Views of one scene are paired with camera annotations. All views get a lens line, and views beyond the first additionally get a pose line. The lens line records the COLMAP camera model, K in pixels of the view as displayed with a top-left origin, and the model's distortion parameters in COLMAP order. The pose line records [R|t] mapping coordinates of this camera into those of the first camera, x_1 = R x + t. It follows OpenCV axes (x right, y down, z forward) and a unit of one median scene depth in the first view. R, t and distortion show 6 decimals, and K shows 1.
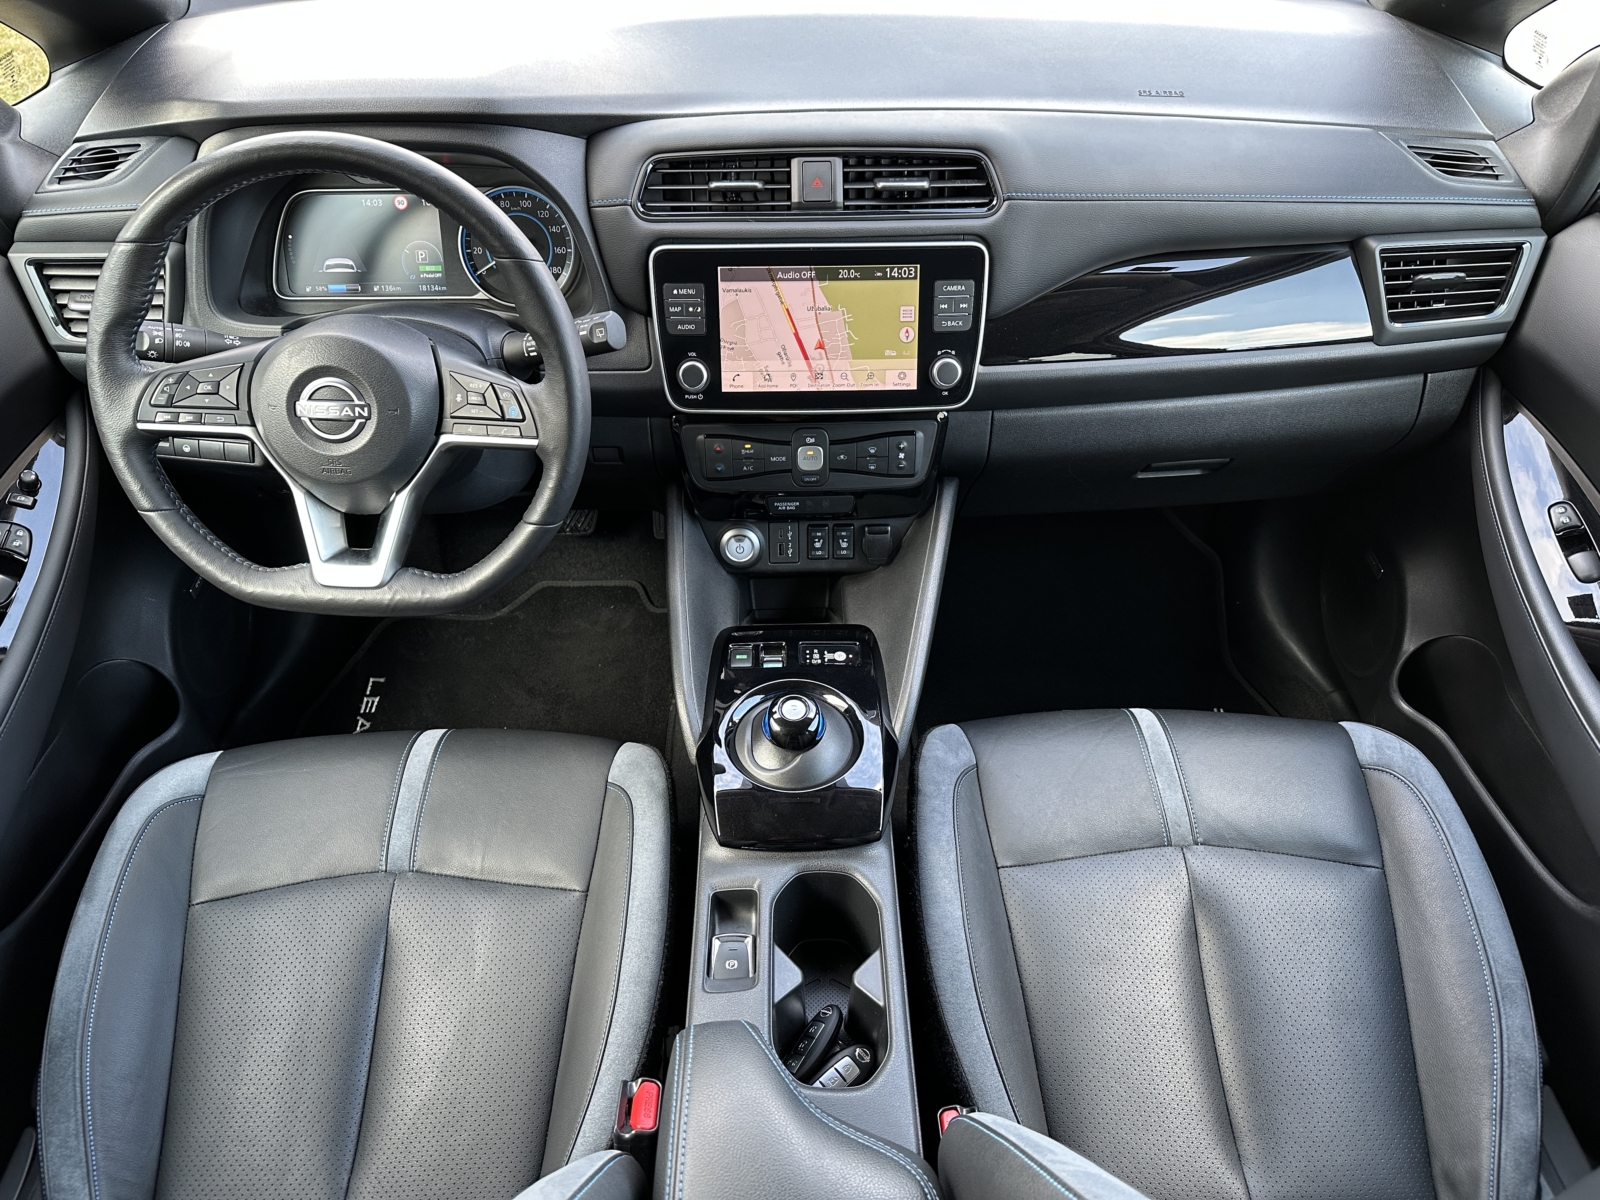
lens RADIAL K [[1162.6, 0, 802.1], [0, 1162.6, 600.1], [0, 0, 1]] dist [0.004269, -0.000761]
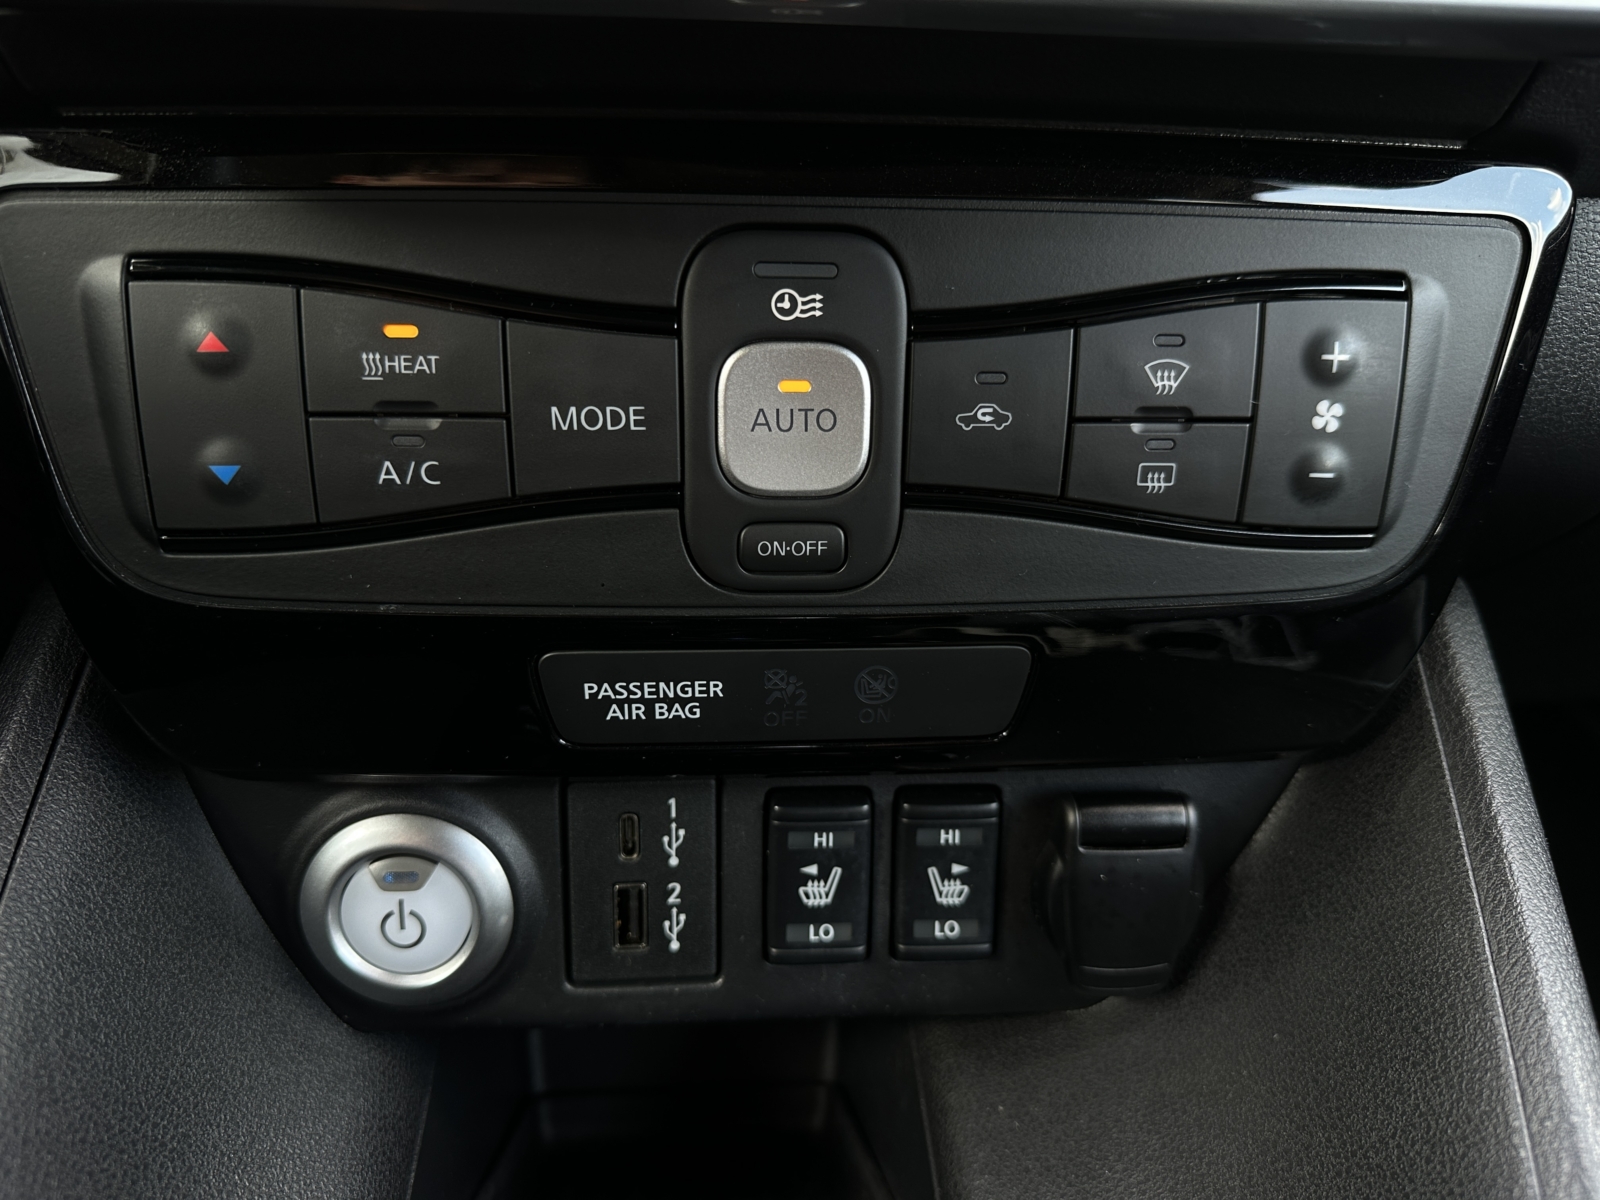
lens RADIAL K [[1162.6, 0, 799.3], [0, 1162.6, 606.0], [0, 0, 1]] dist [0.004269, -0.000761]
pose [[0.997783, 0.008696, 0.065983, -0.002727], [-0.001322, 0.993820, -0.110998, -0.075585], [-0.066541, 0.110665, 0.991628, 0.819596]]
